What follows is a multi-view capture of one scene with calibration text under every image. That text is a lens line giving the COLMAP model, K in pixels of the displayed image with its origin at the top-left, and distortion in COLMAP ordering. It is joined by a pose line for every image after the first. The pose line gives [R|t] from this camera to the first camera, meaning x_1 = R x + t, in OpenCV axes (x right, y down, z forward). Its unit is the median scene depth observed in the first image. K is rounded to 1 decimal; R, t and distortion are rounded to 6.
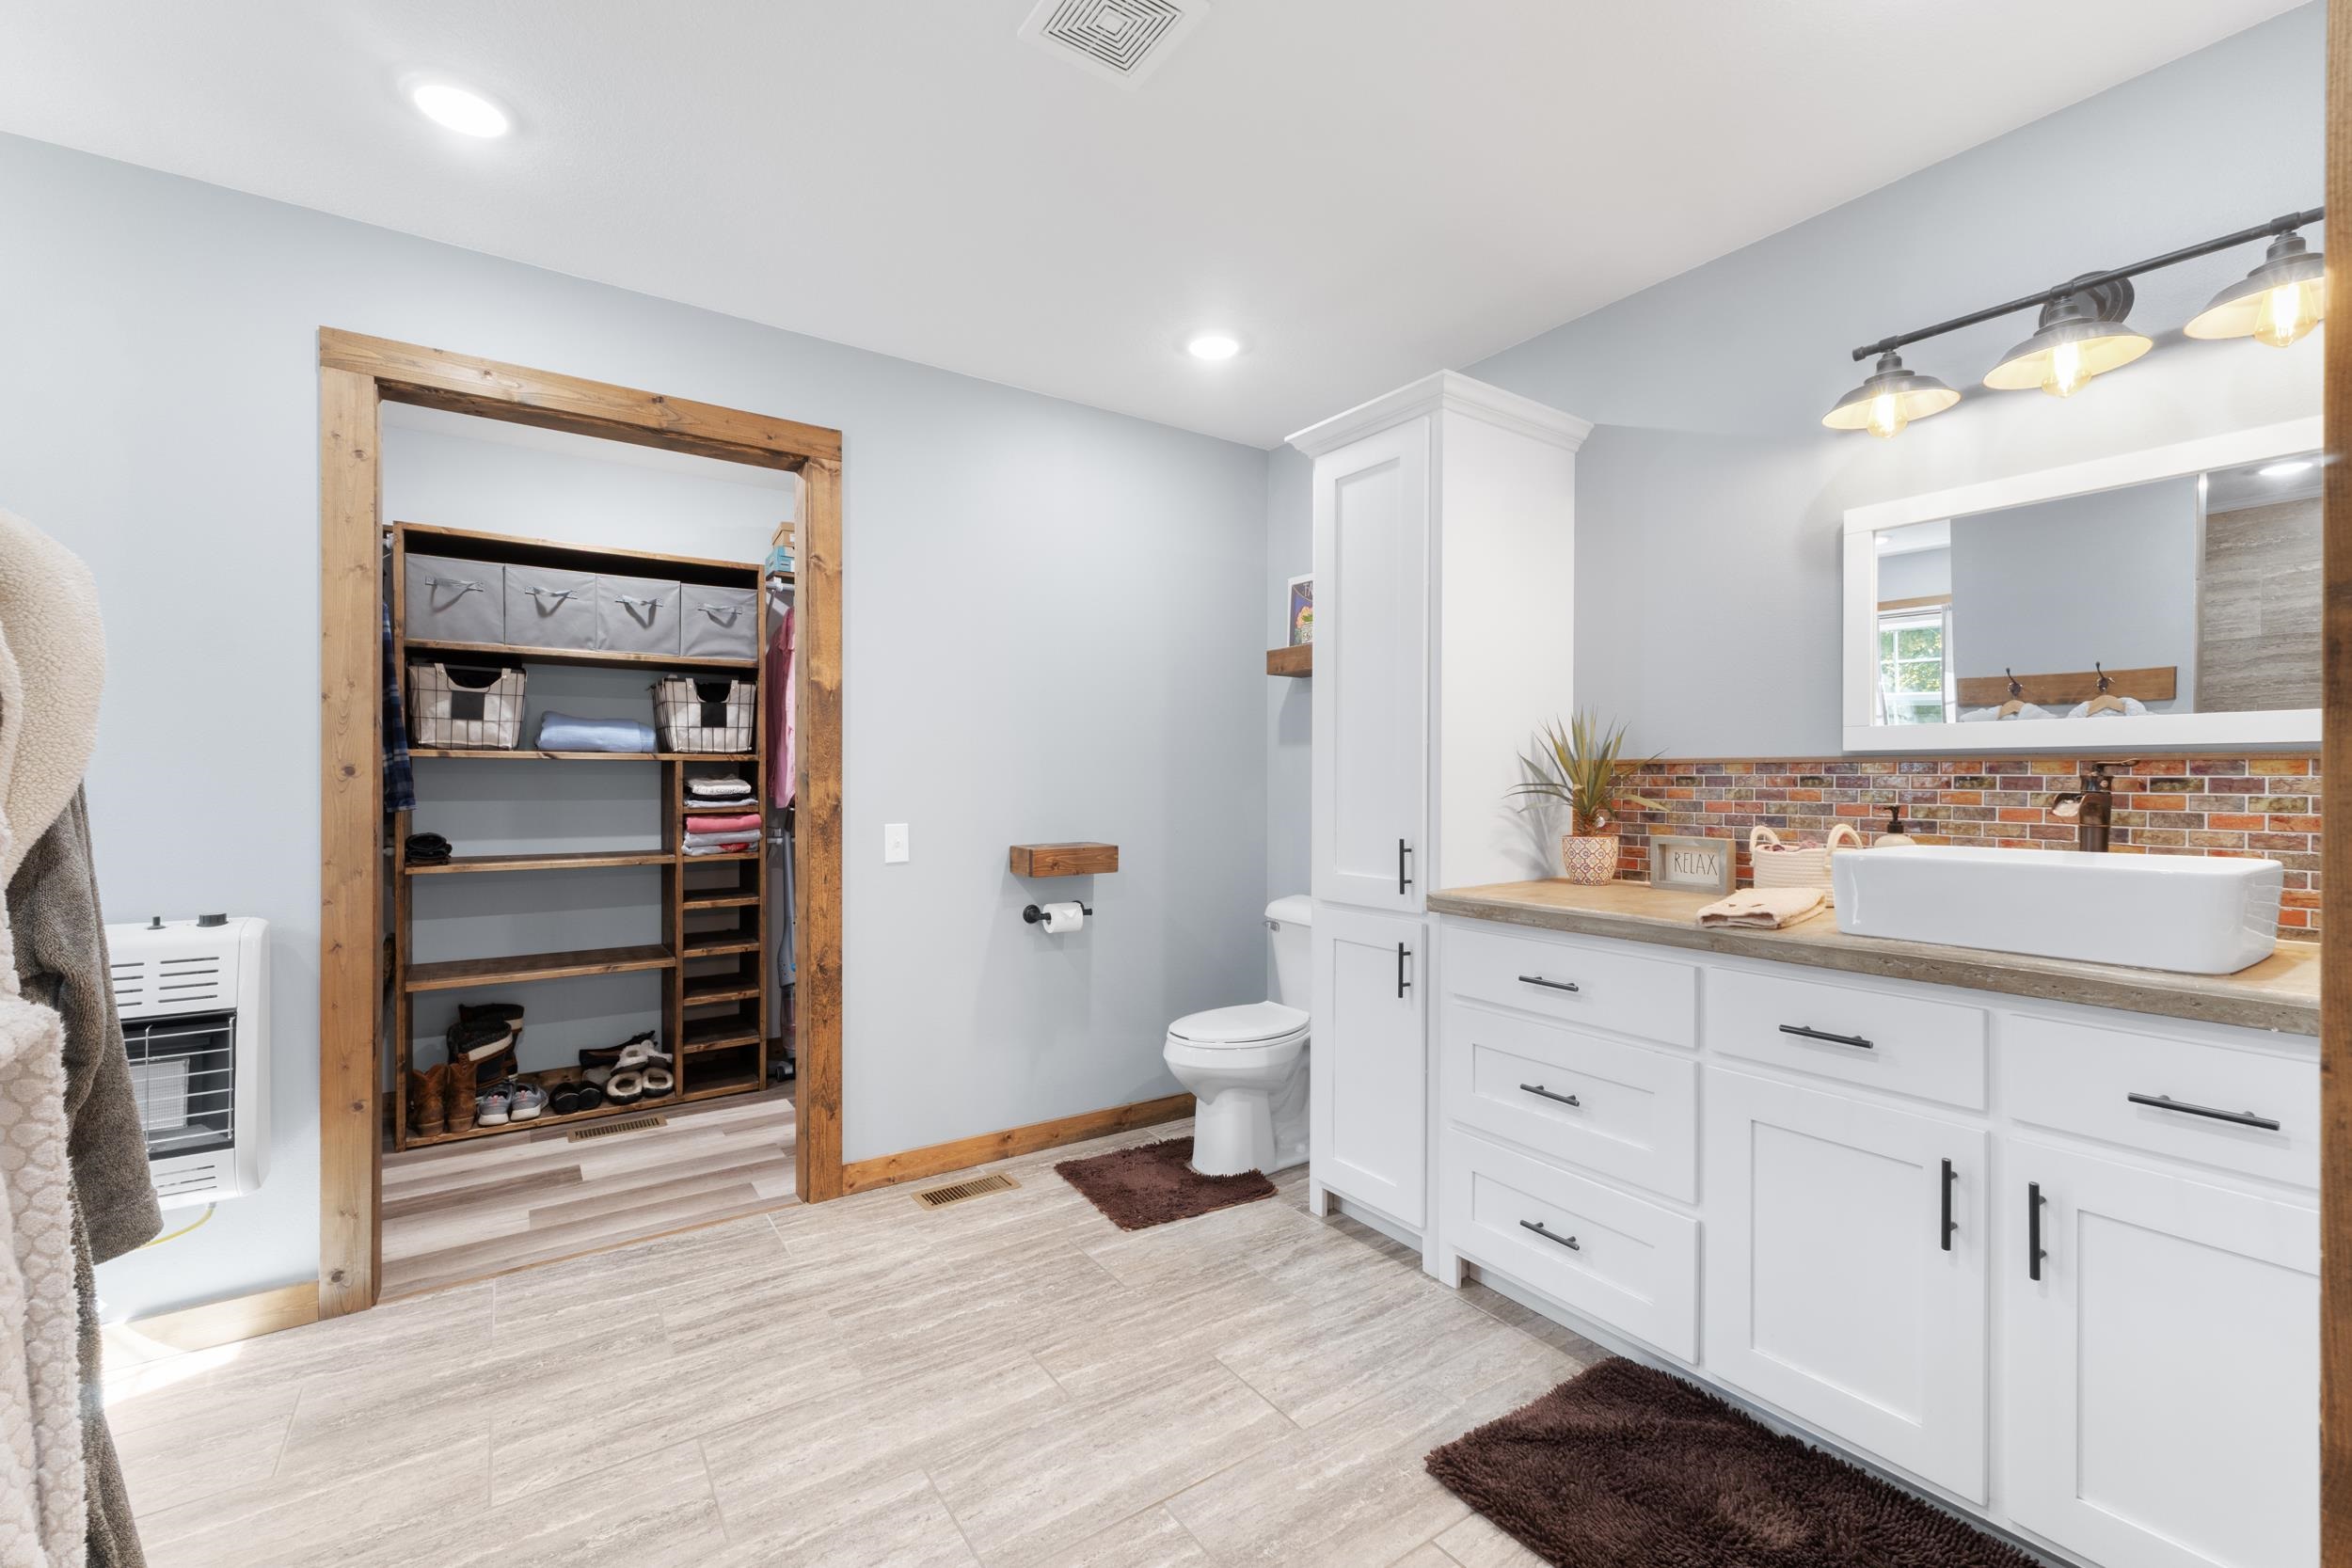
lens RADIAL K [[968.7, 0, 1176.0], [0, 968.7, 784.0], [0, 0, 1]] dist [0.000150, 0.000070]
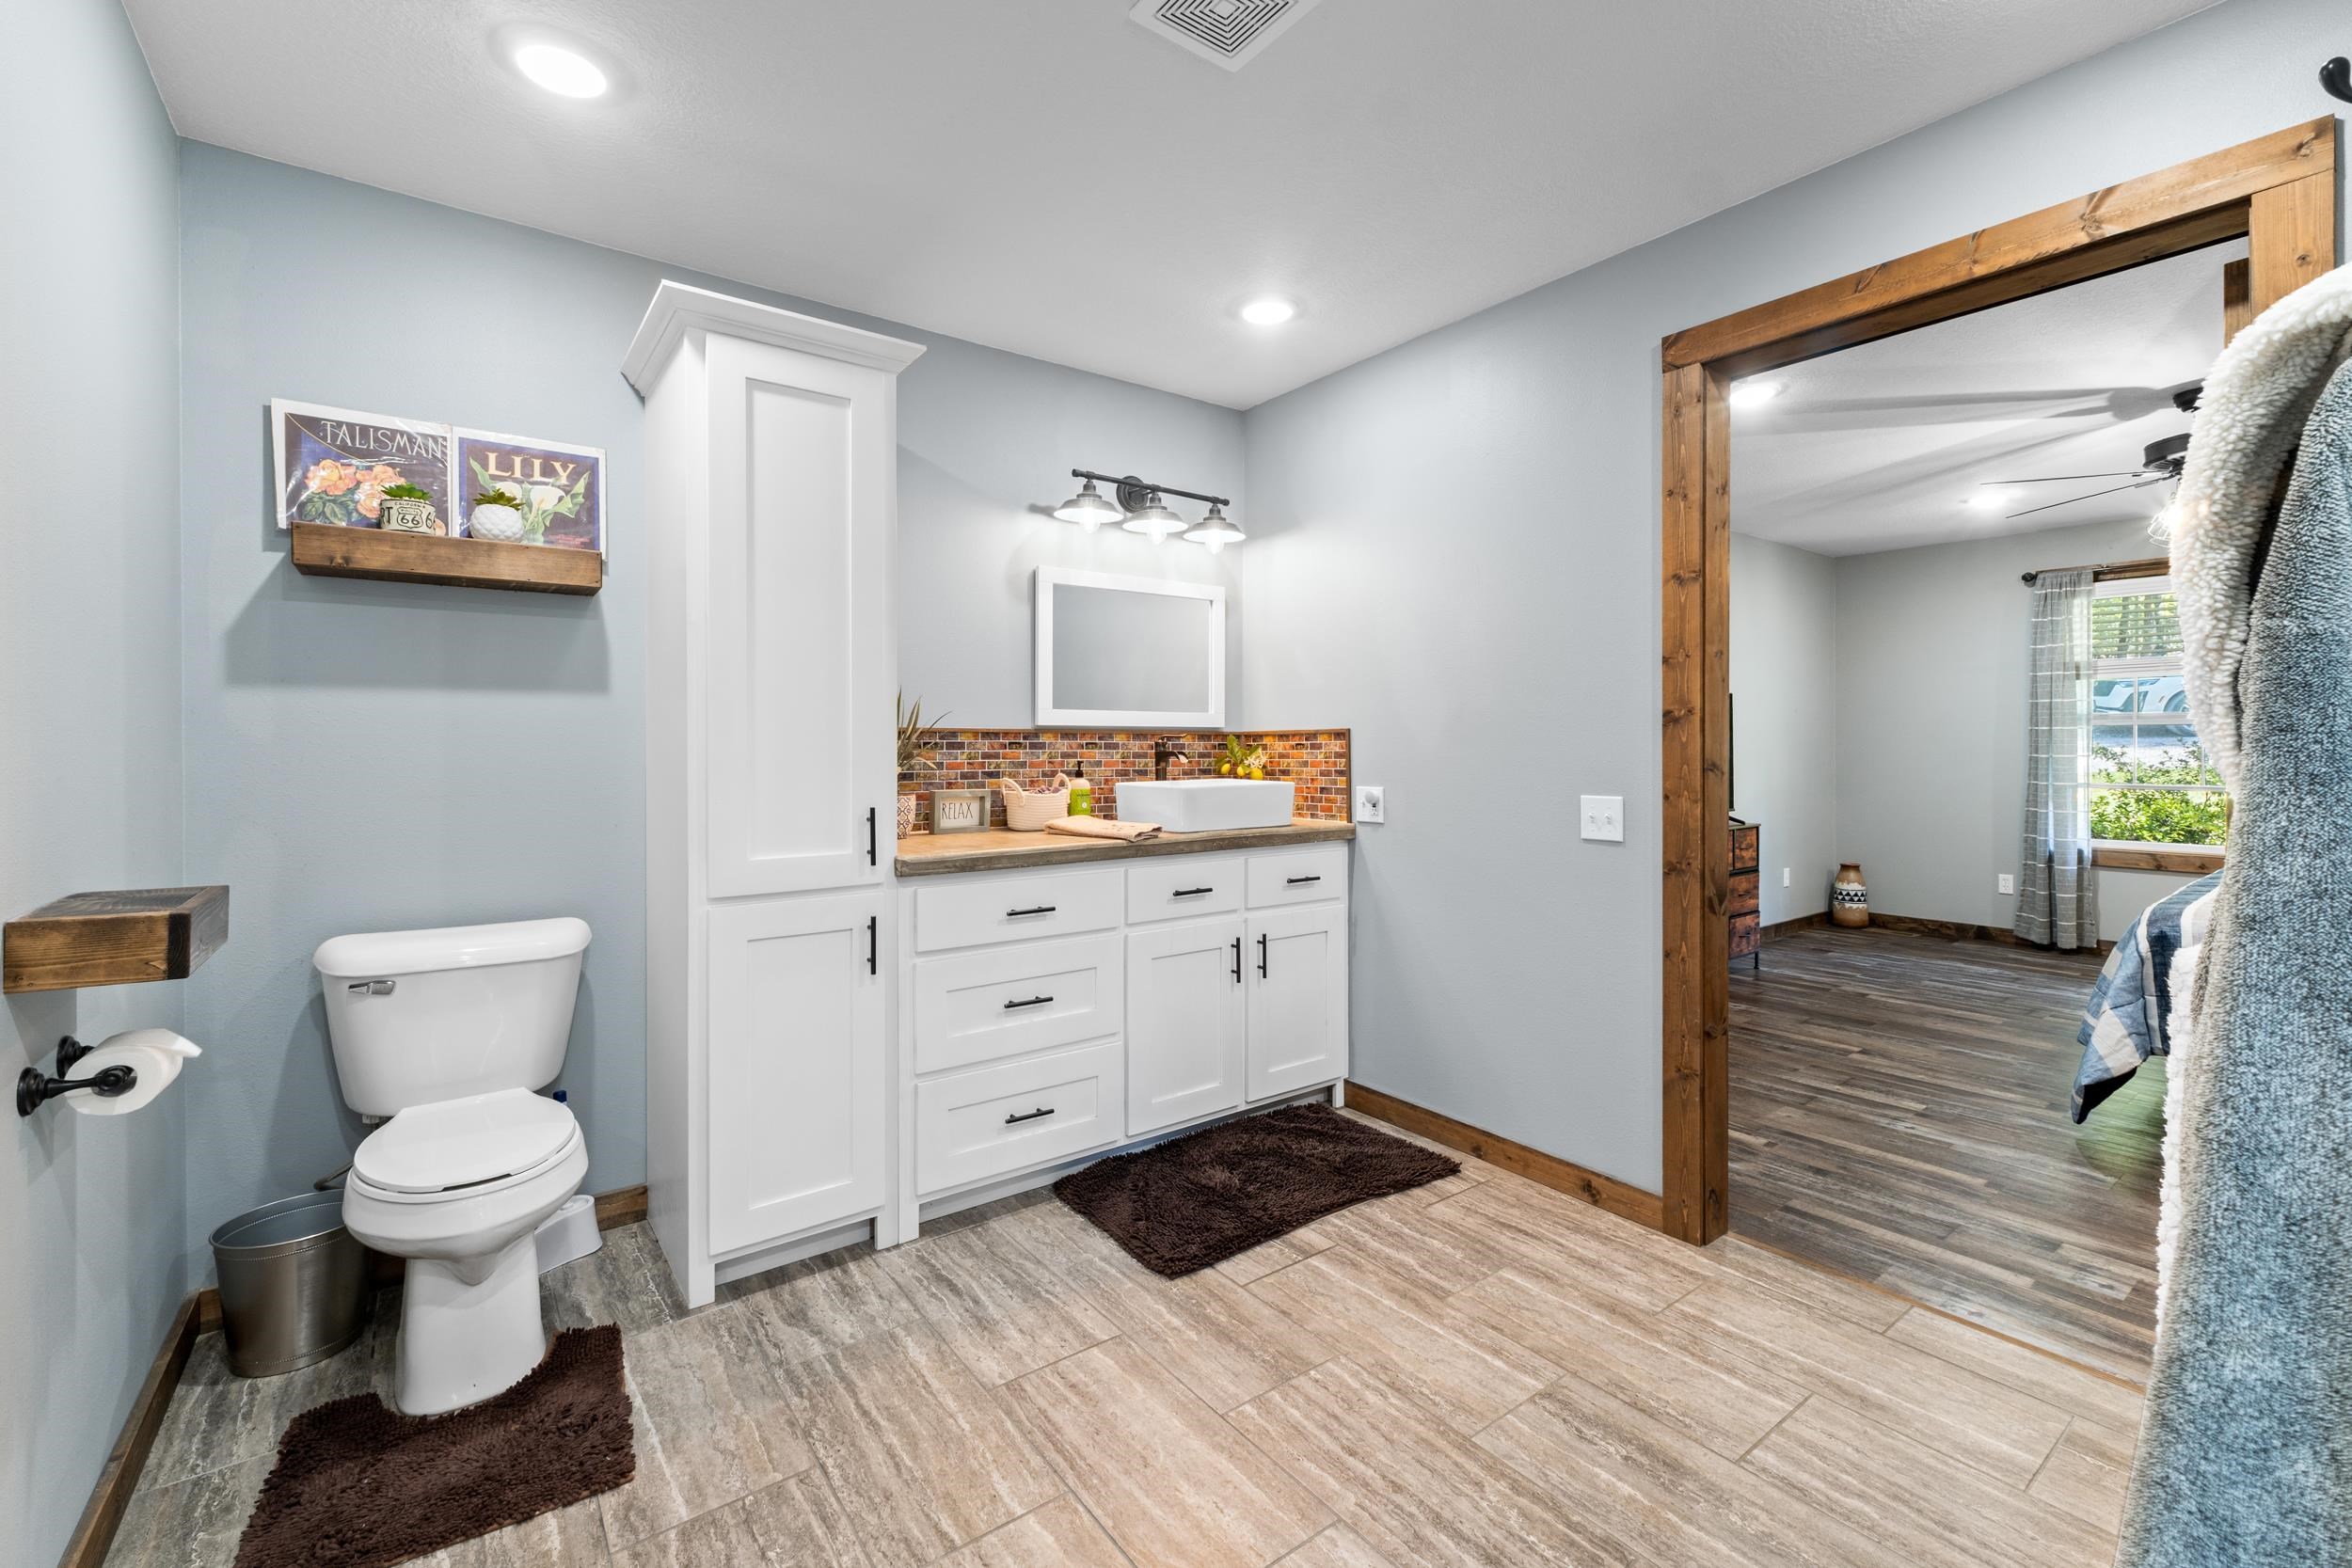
lens RADIAL K [[999.8, 0, 1182.6], [0, 999.8, 748.4], [0, 0, 1]] dist [0.001479, 0.000185]
pose [[-0.034587, -0.007757, 0.999372, -0.890616], [0.005285, 0.999954, 0.007944, -0.009478], [-0.999388, 0.005557, -0.034544, 0.854705]]
